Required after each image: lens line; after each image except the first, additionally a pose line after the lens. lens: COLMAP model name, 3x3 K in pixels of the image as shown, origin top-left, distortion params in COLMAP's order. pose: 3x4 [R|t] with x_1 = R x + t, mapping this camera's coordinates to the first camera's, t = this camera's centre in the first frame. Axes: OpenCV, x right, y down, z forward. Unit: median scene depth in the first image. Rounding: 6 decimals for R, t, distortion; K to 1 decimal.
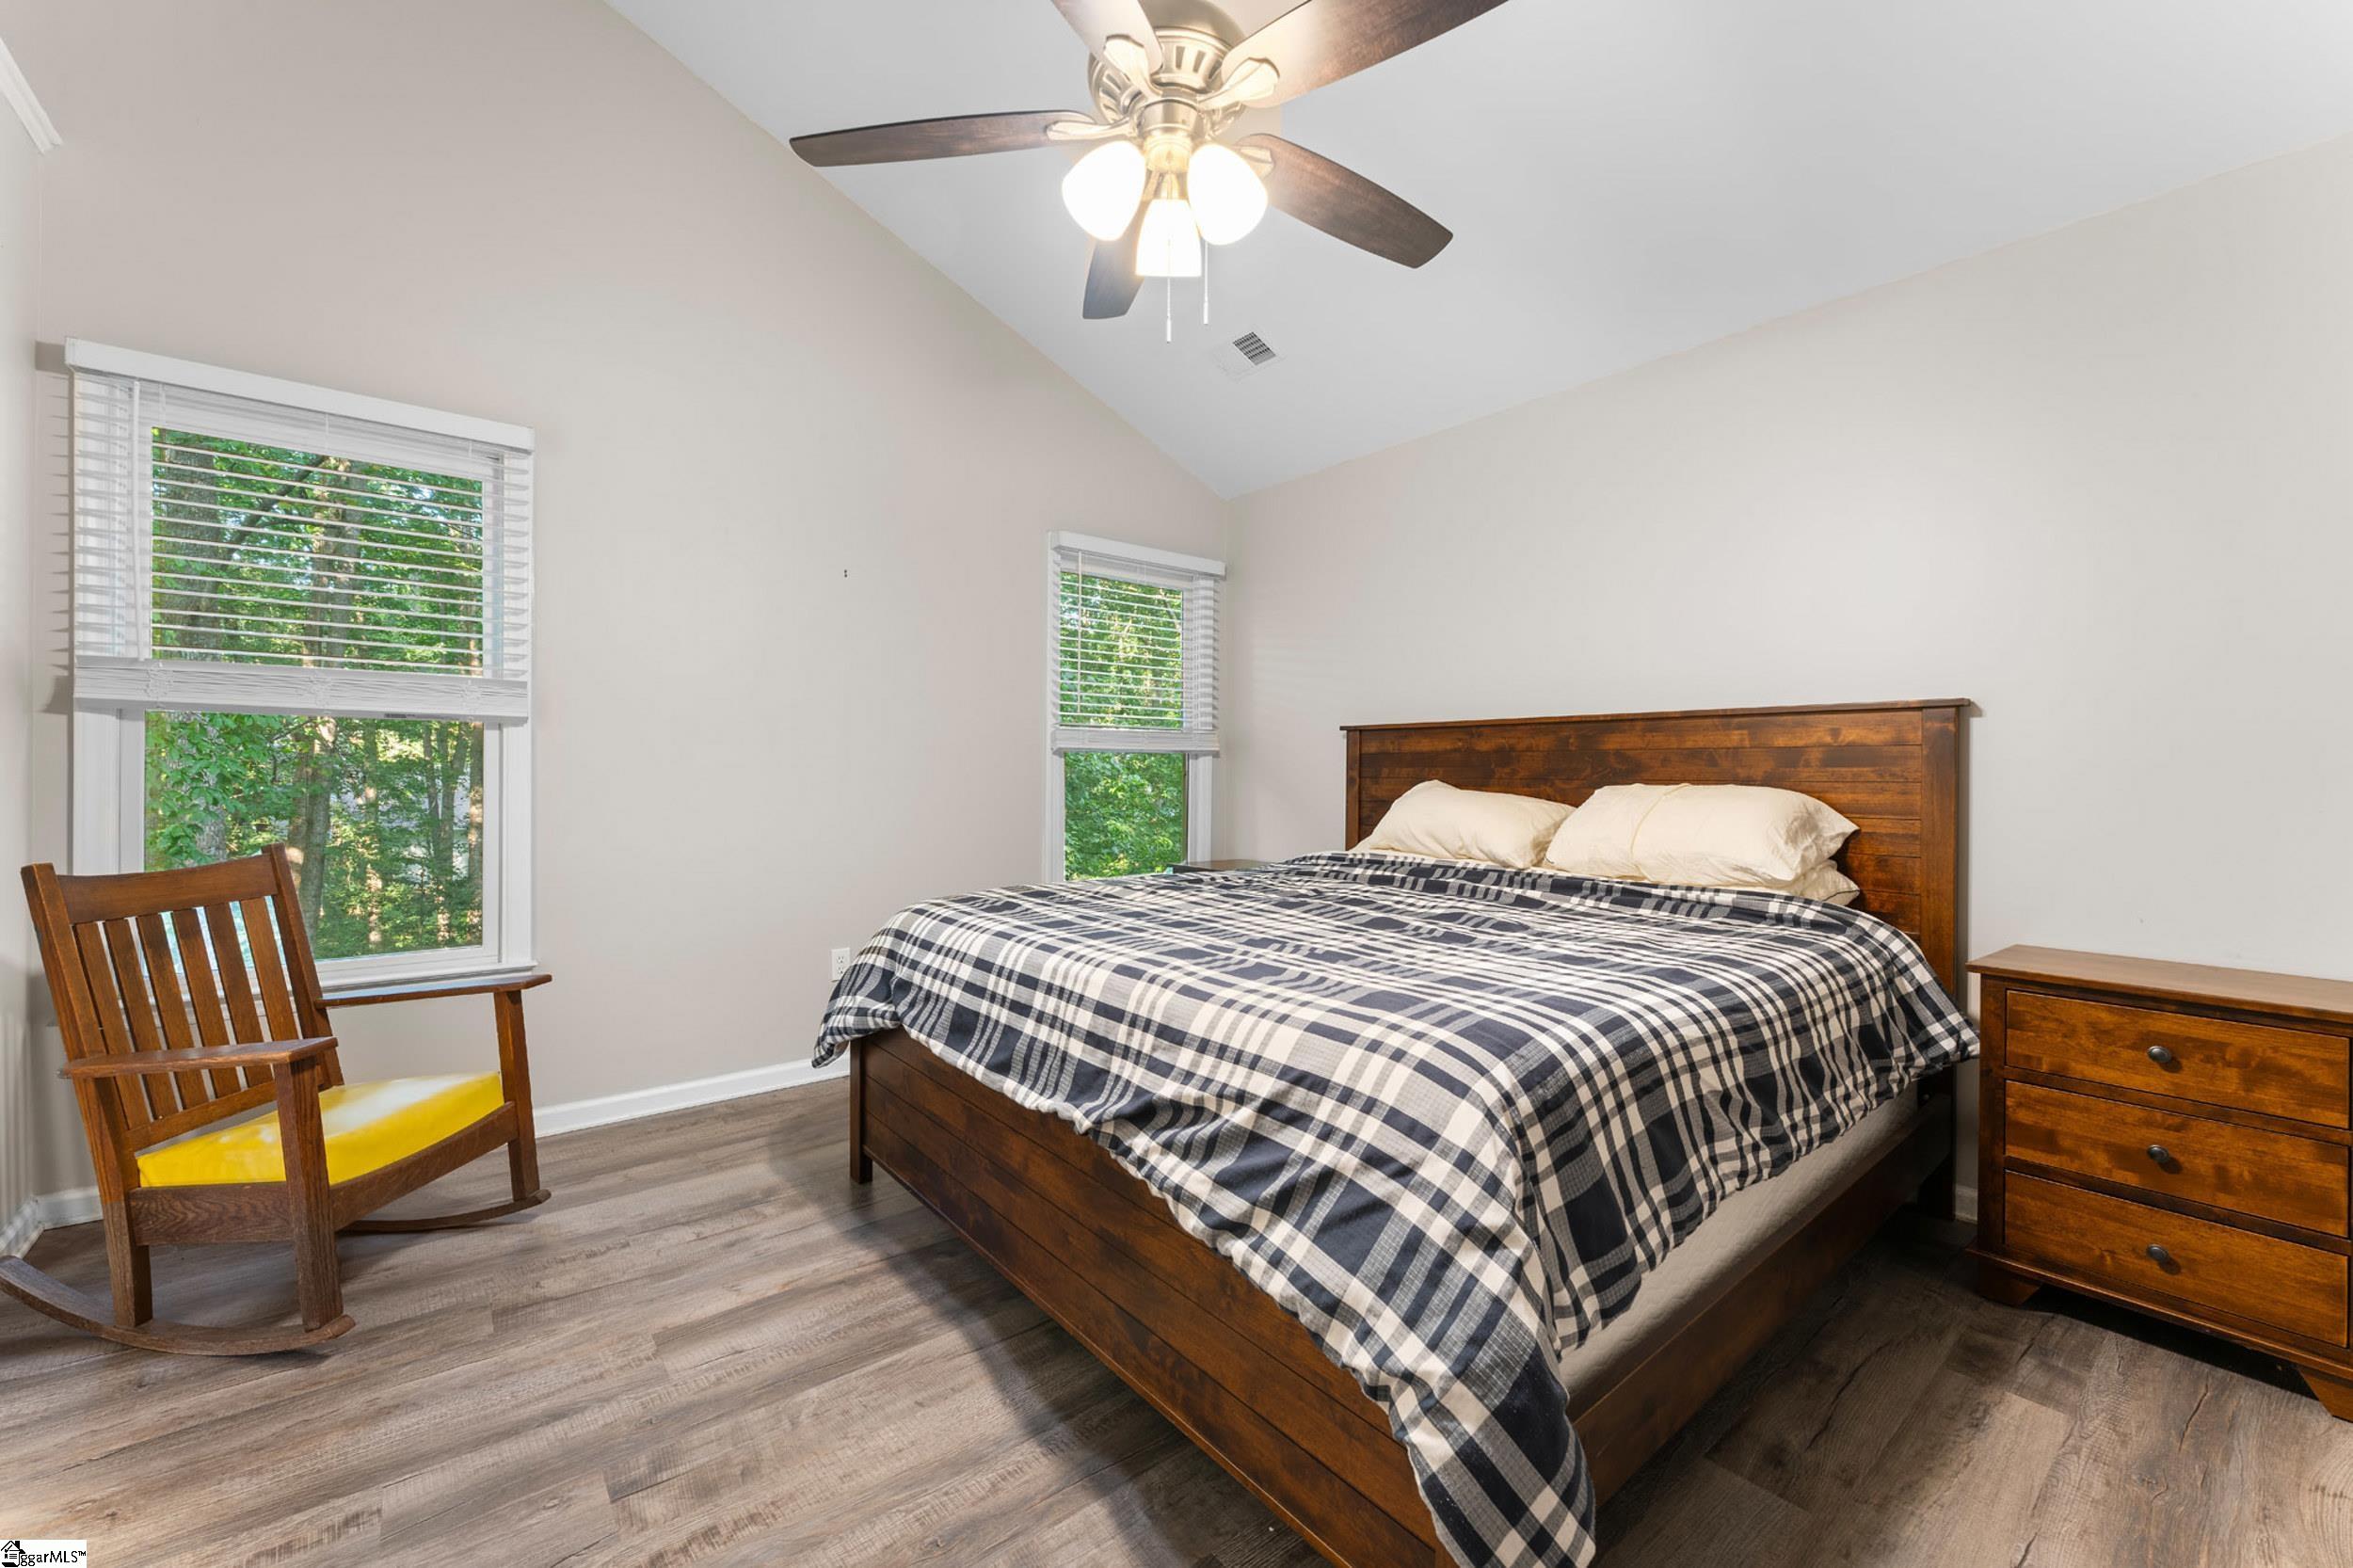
lens RADIAL K [[940.4, 0, 1171.7], [0, 940.4, 776.0], [0, 0, 1]] dist [-0.001826, -0.000511]
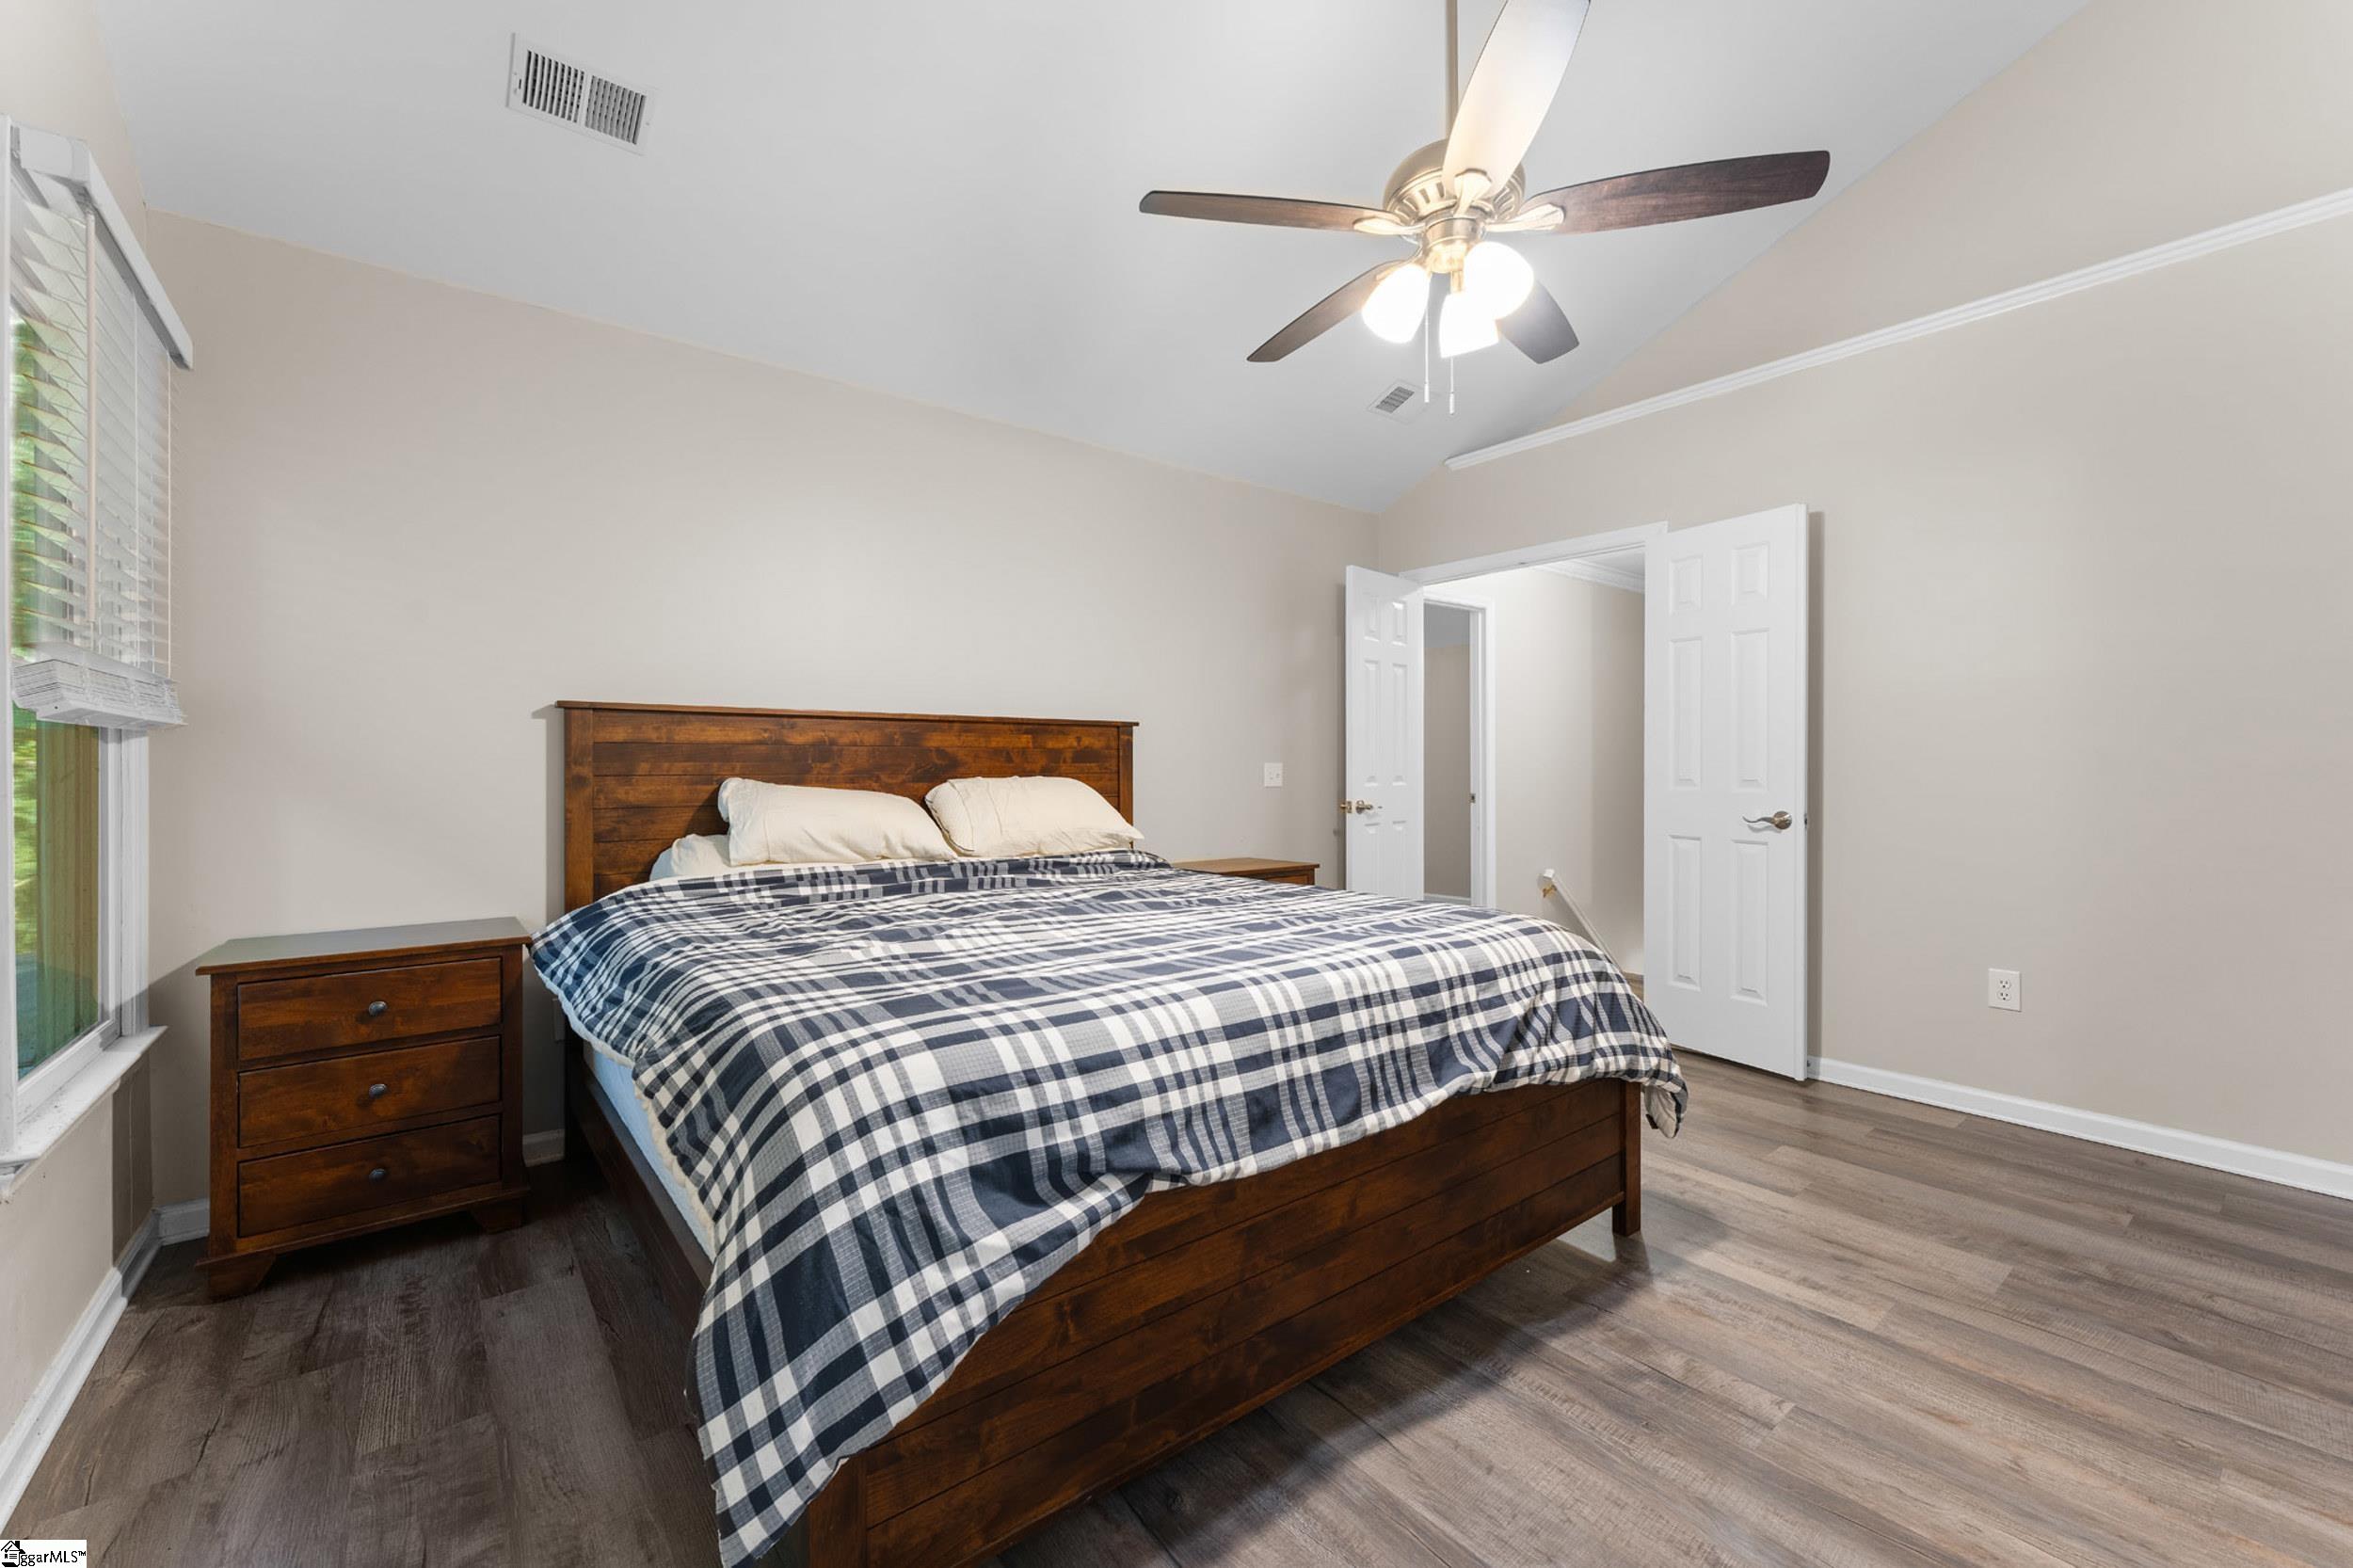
lens RADIAL K [[940.4, 0, 1169.3], [0, 940.4, 774.0], [0, 0, 1]] dist [-0.001826, -0.000511]
pose [[0.011538, -0.010833, 0.999875, -0.974856], [0.004562, 0.999931, 0.010781, -0.010065], [-0.999923, 0.004437, 0.011587, 1.081708]]
